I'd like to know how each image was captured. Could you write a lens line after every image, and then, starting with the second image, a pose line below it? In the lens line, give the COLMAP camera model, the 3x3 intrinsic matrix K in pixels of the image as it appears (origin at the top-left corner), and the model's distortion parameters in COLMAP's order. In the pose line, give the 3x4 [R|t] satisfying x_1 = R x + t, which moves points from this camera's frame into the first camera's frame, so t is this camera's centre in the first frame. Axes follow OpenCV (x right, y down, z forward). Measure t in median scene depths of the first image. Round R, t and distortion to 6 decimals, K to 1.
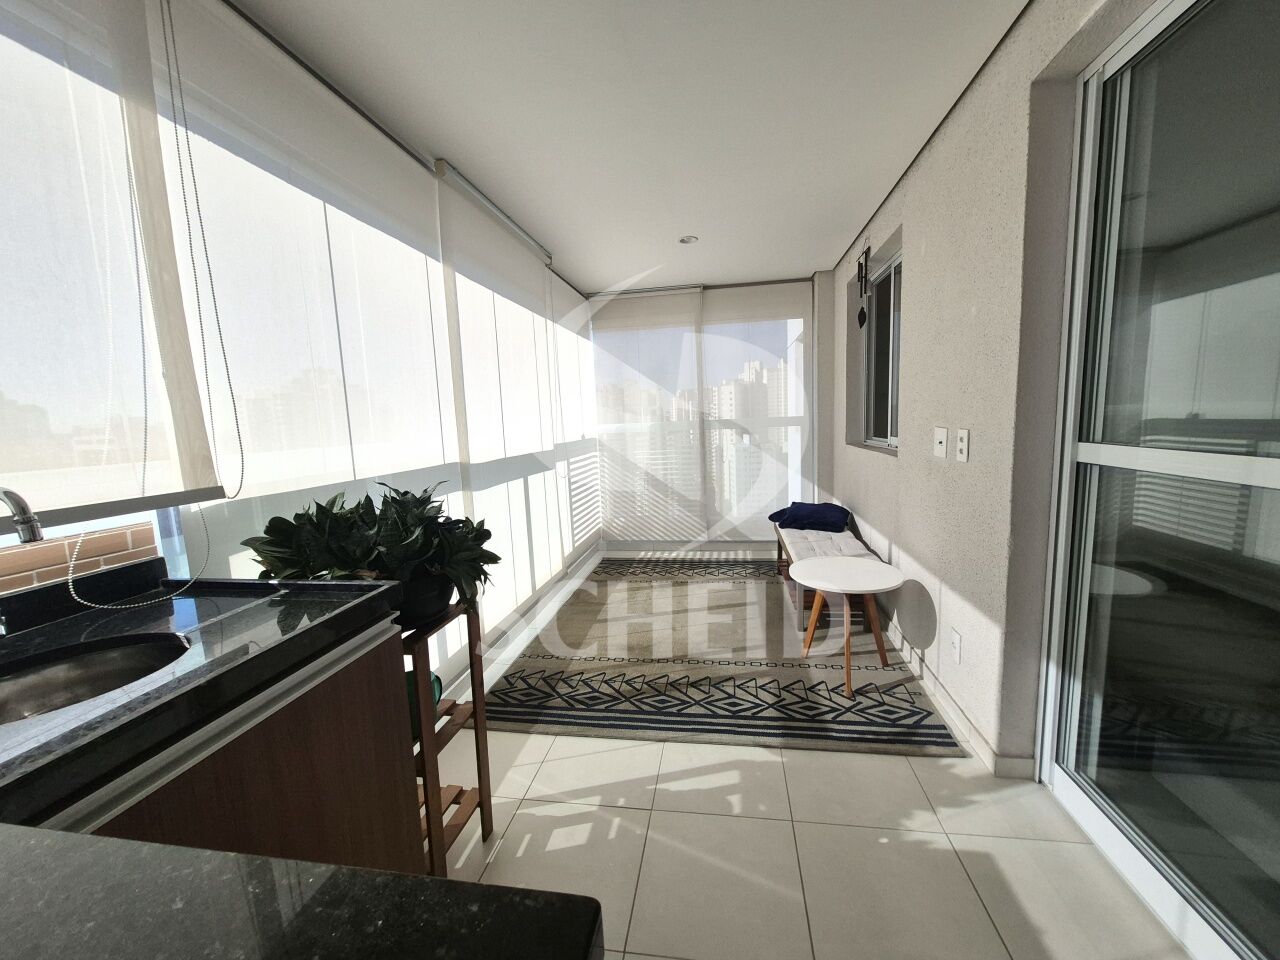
lens RADIAL K [[498.1, 0, 647.2], [0, 498.1, 482.6], [0, 0, 1]] dist [0.002253, -0.002758]
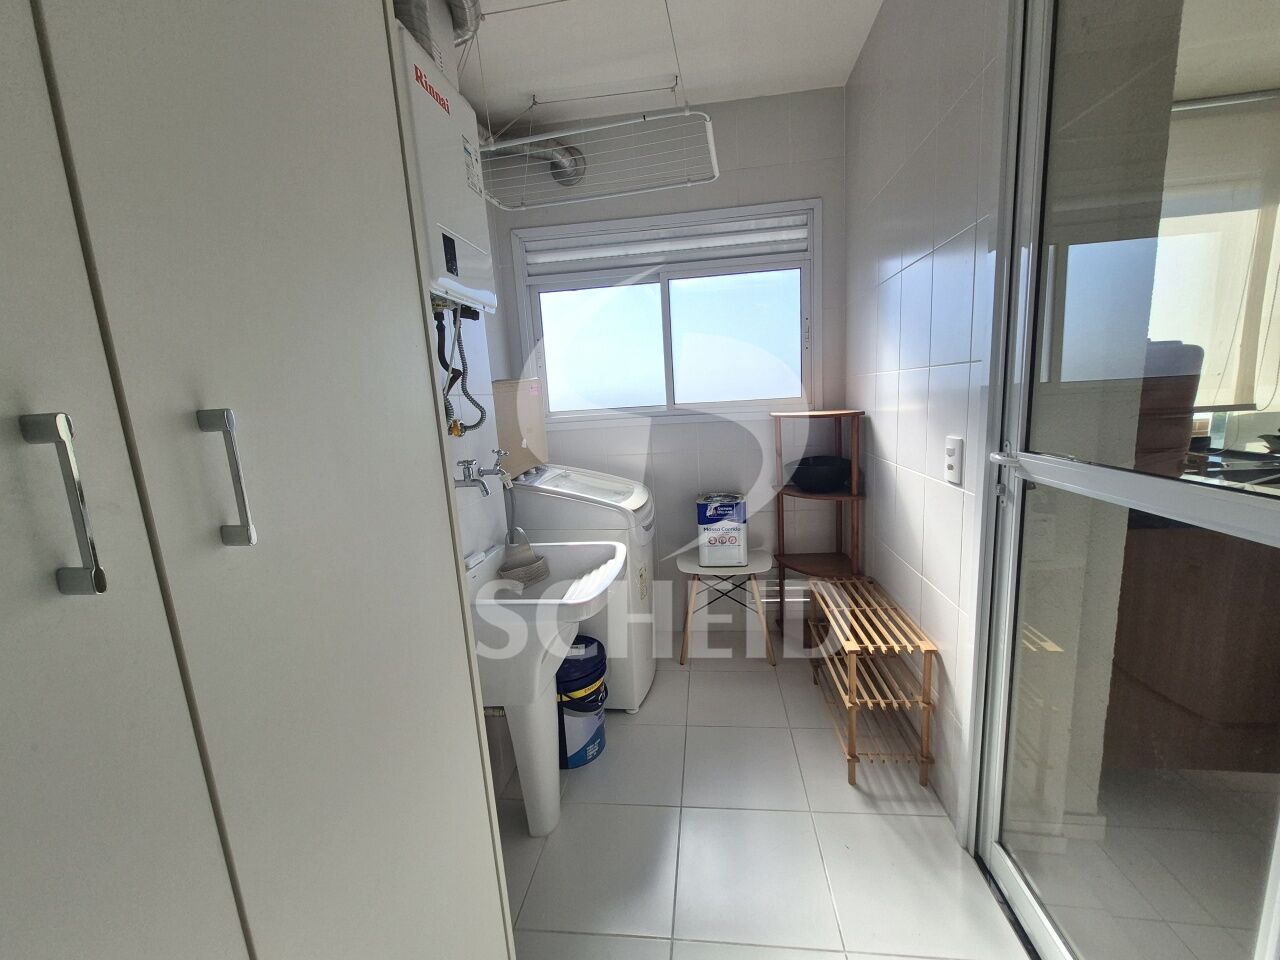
lens RADIAL K [[498.1, 0, 647.2], [0, 498.1, 482.6], [0, 0, 1]] dist [0.002253, -0.002758]
pose [[0.052649, 0.217116, -0.974725, 0.494521], [-0.070611, 0.974445, 0.213239, 0.032528], [0.996113, 0.057600, 0.066635, -0.752954]]
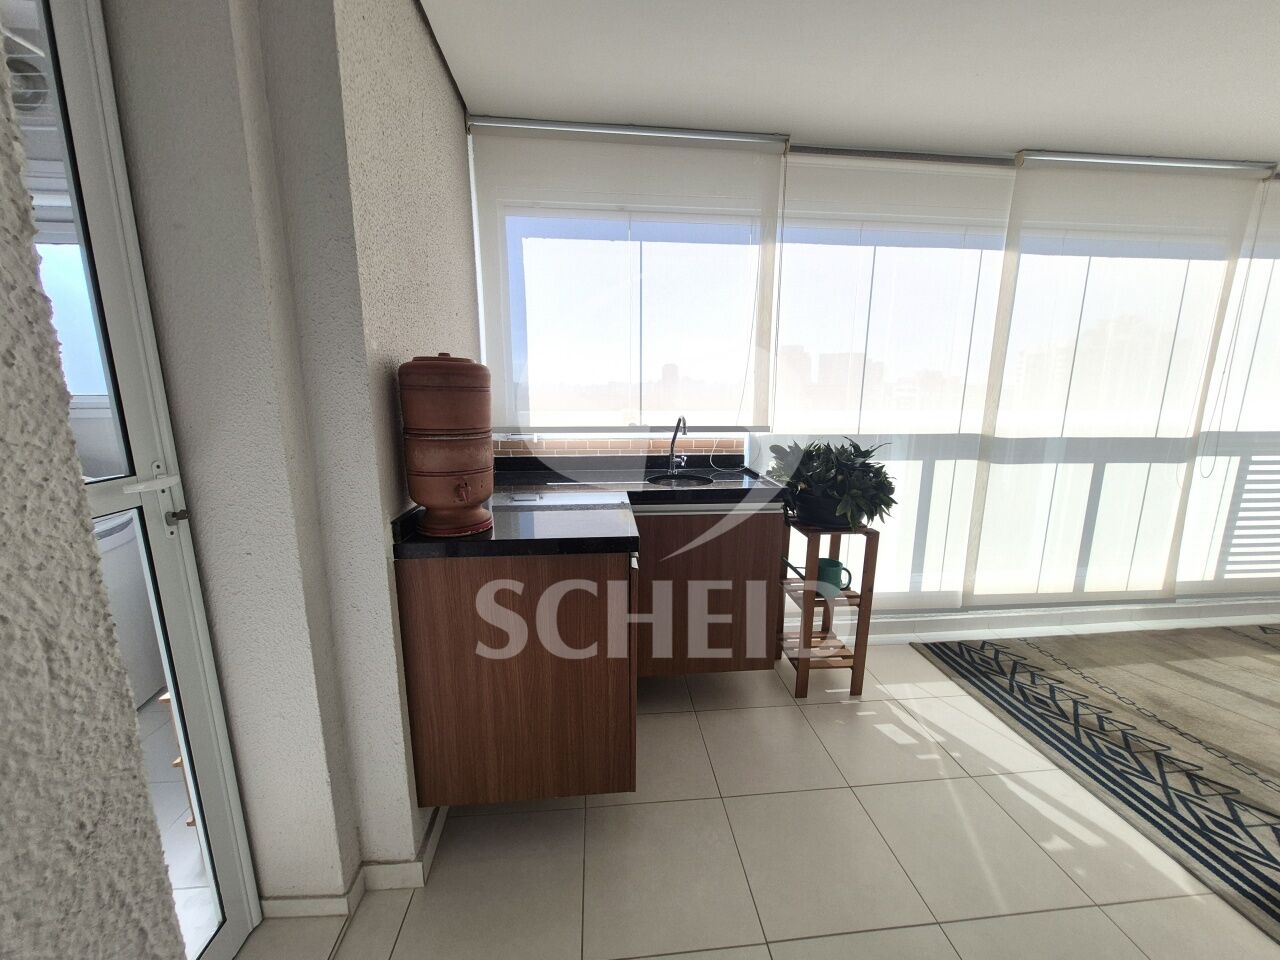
lens RADIAL K [[498.1, 0, 647.2], [0, 498.1, 482.6], [0, 0, 1]] dist [0.002253, -0.002758]
pose [[0.264314, 0.224771, -0.937879, 0.524561], [-0.139395, 0.971155, 0.193461, -0.050592], [0.954310, 0.079601, 0.288022, -0.016186]]
